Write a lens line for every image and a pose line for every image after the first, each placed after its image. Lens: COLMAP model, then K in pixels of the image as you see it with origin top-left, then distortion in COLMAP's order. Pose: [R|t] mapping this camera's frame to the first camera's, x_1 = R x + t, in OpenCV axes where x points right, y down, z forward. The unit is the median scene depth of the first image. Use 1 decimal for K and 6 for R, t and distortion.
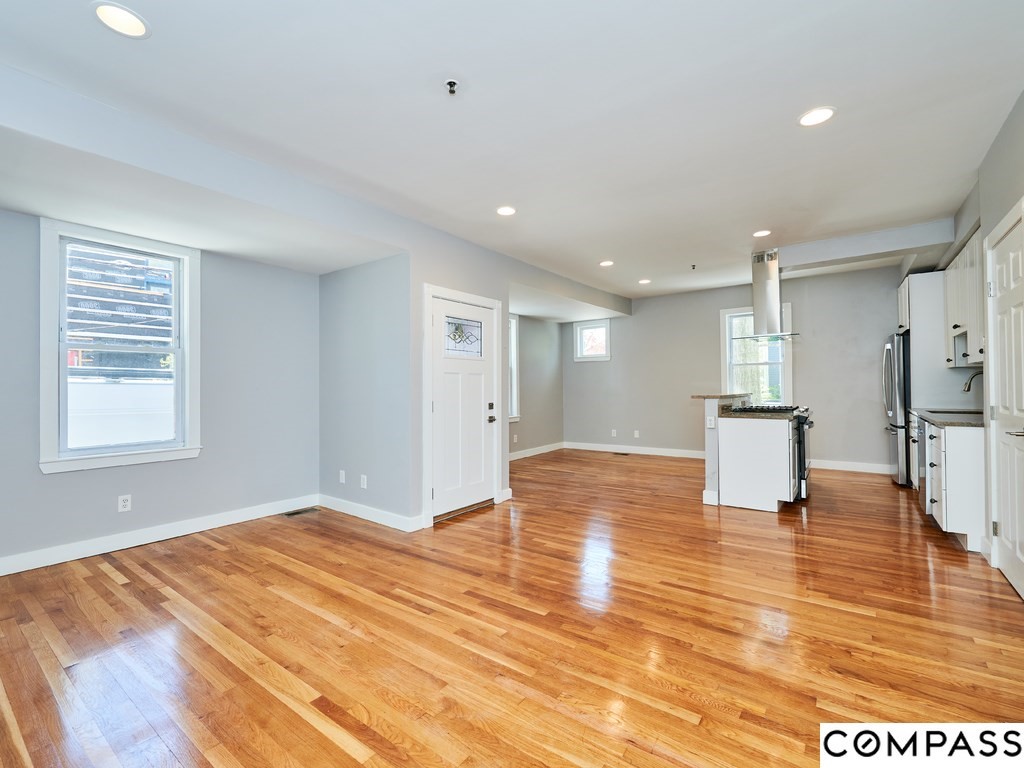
lens RADIAL K [[460.9, 0, 508.7], [0, 460.9, 382.3], [0, 0, 1]] dist [-0.004153, 0.000846]
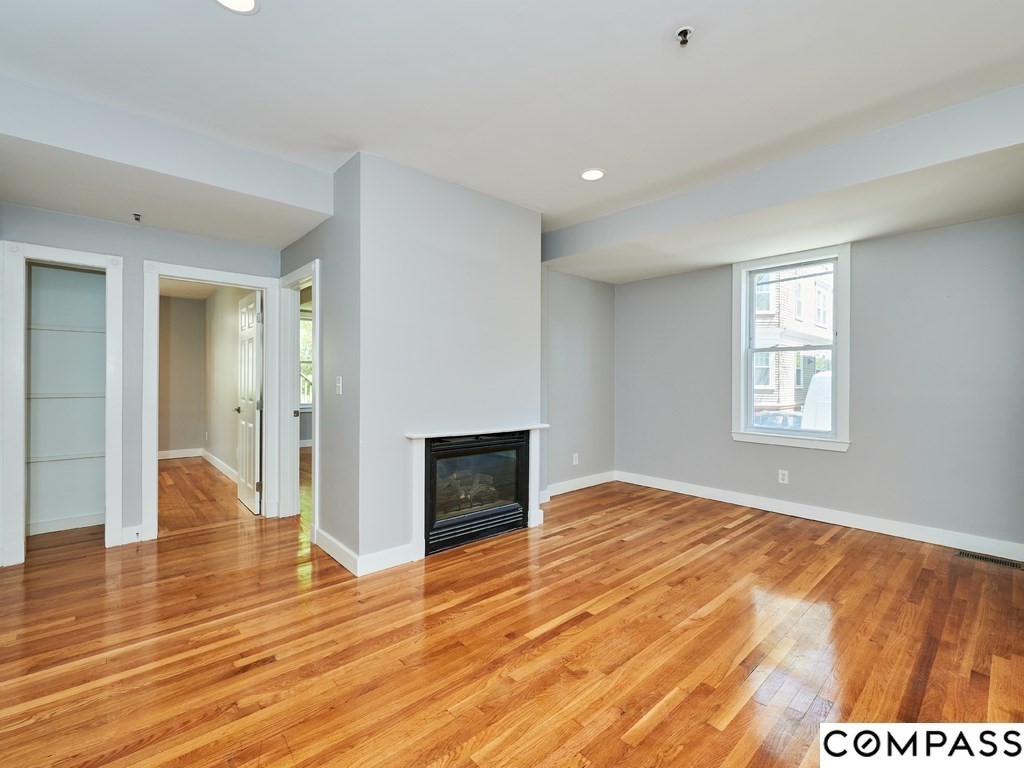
lens RADIAL K [[460.9, 0, 514.6], [0, 460.9, 379.4], [0, 0, 1]] dist [-0.004153, 0.000846]
pose [[-0.185884, 0.012598, -0.982491, 0.575468], [0.007844, 0.999905, 0.011338, -0.016982], [0.982540, -0.005600, -0.185965, 0.618025]]
